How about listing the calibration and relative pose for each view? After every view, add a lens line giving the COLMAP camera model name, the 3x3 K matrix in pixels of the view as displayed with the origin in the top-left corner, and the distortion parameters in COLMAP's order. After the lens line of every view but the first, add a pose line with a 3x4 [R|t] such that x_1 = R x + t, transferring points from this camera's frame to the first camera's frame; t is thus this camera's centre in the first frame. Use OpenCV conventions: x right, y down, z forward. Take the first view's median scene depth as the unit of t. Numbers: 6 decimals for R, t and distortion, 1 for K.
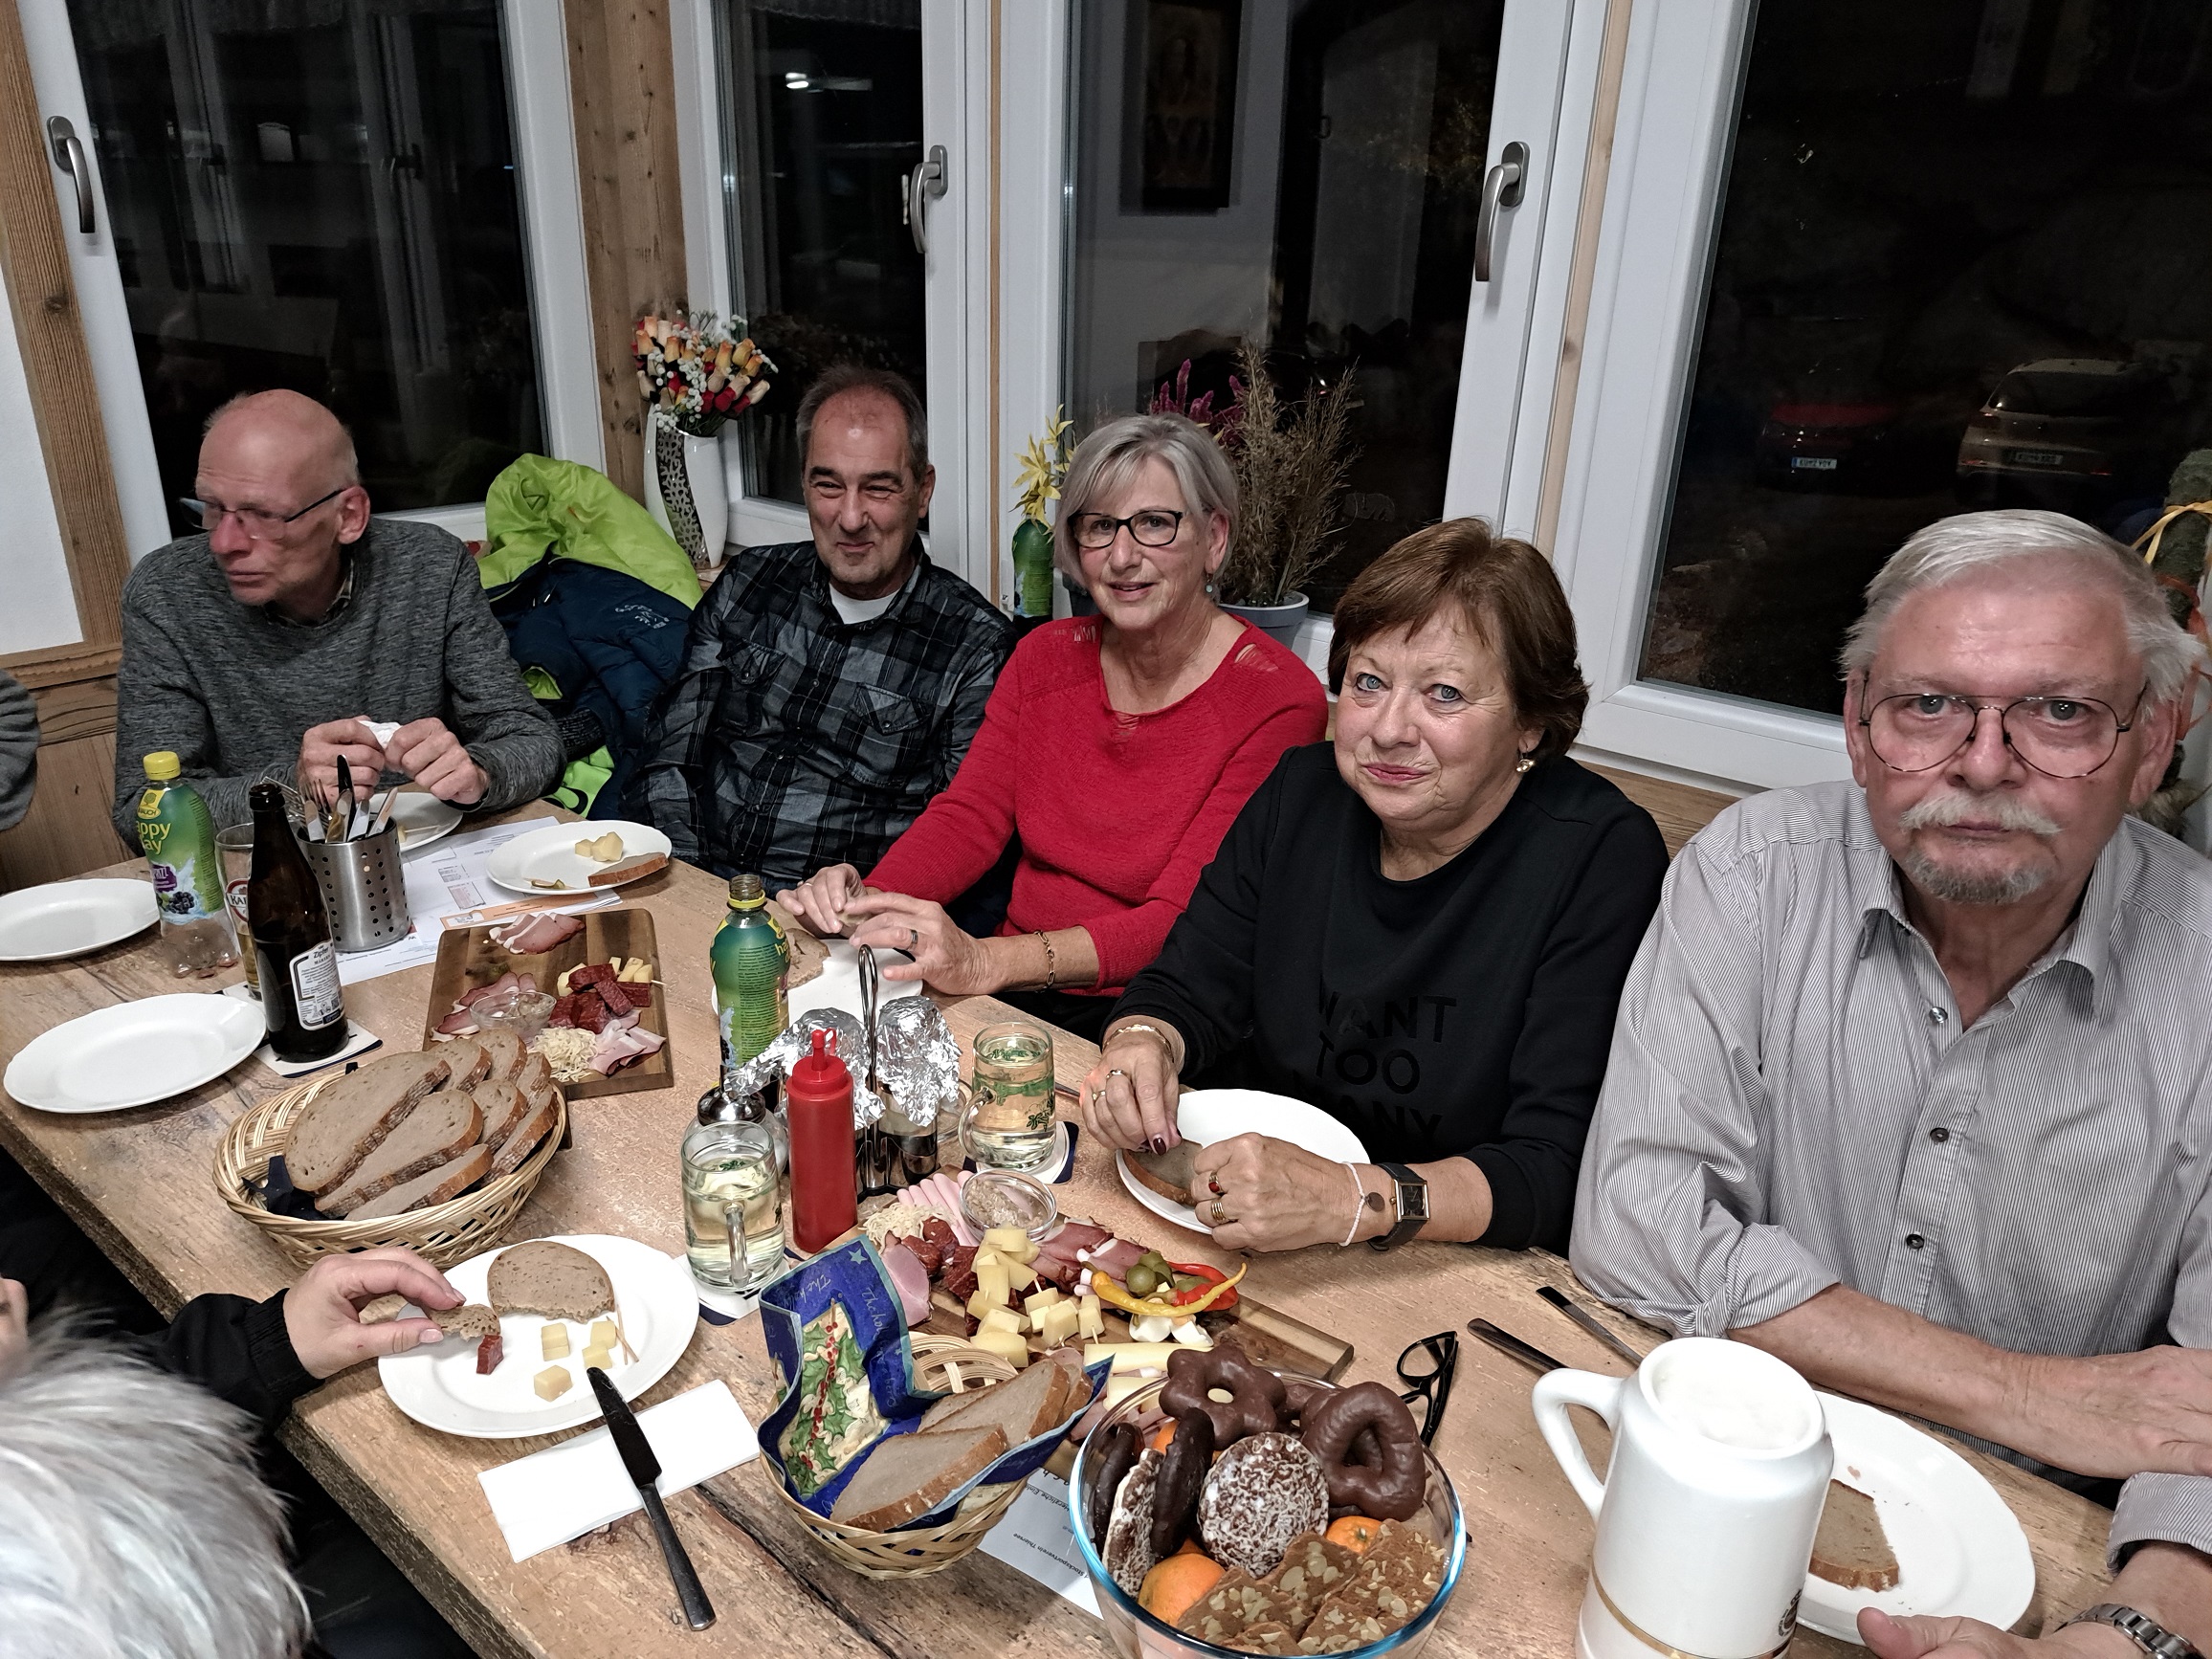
lens RADIAL K [[1595.0, 0, 1098.9], [0, 1595.0, 836.5], [0, 0, 1]] dist [0.085514, -0.129634]
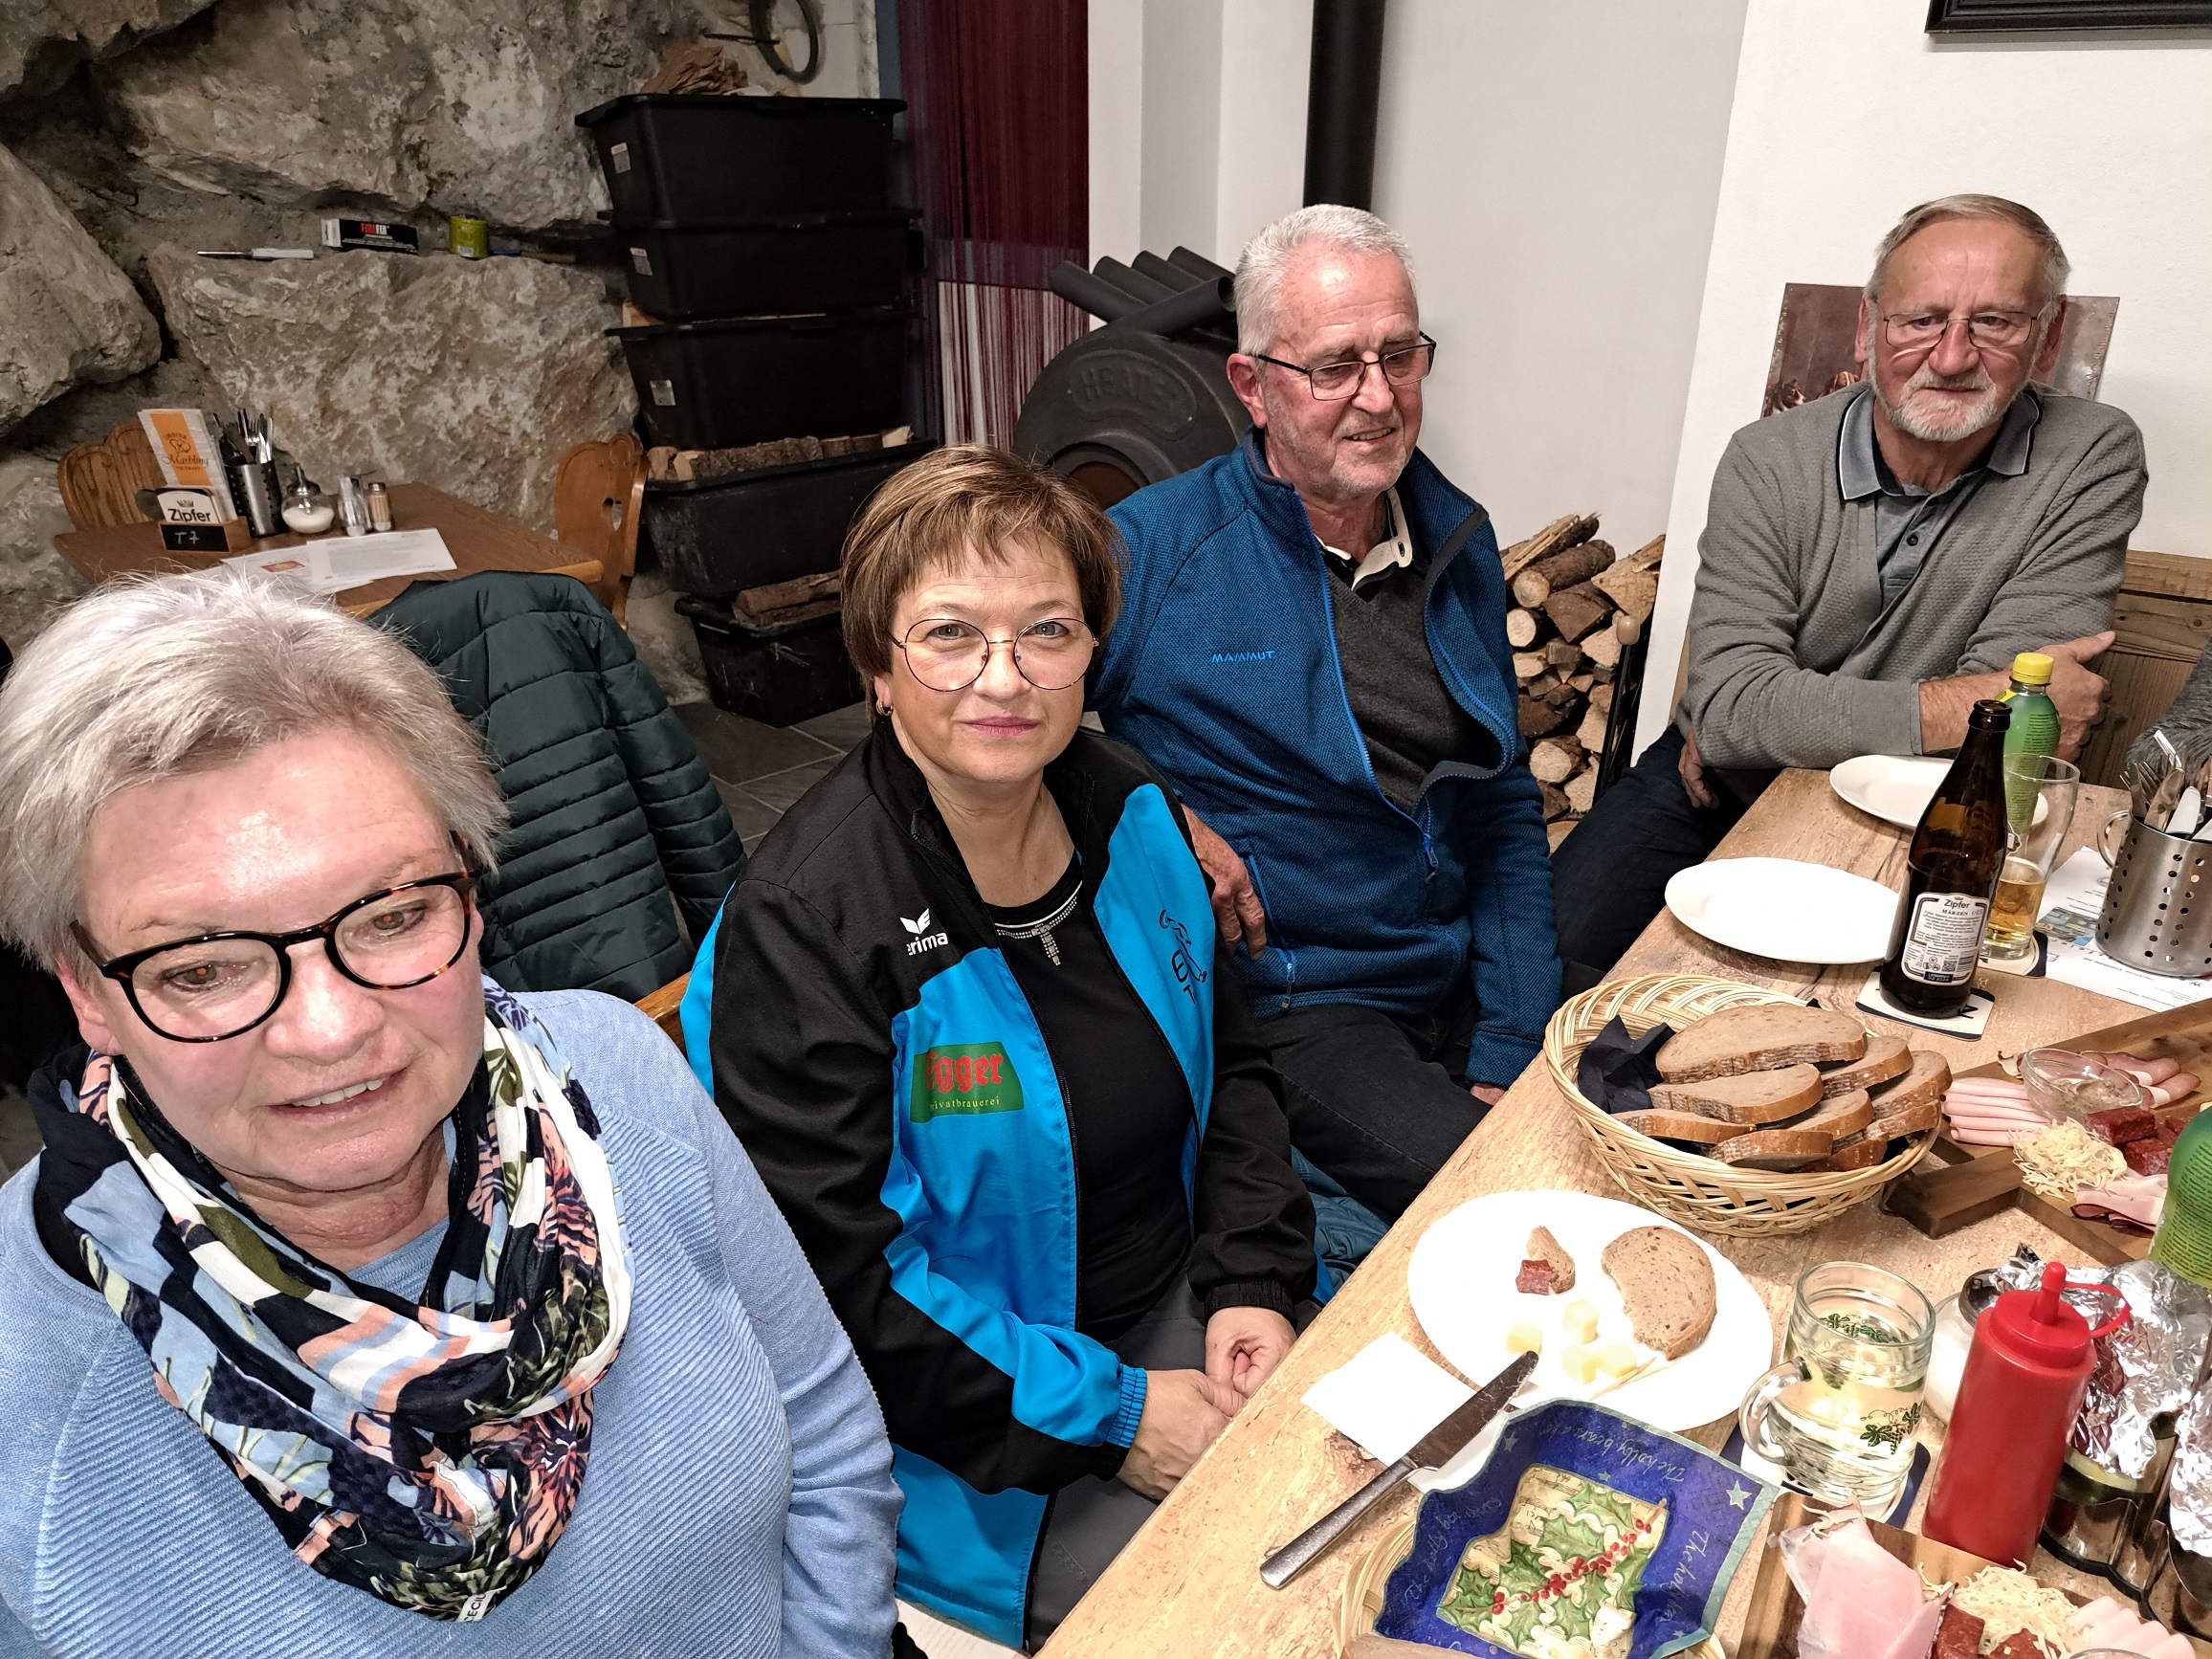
lens RADIAL K [[1595.0, 0, 1098.9], [0, 1595.0, 836.5], [0, 0, 1]] dist [0.085514, -0.129634]
pose [[0.083227, 0.385949, -0.918758, 0.270006], [-0.353476, 0.873442, 0.334893, -0.090729], [0.931734, 0.296887, 0.209118, 0.397195]]
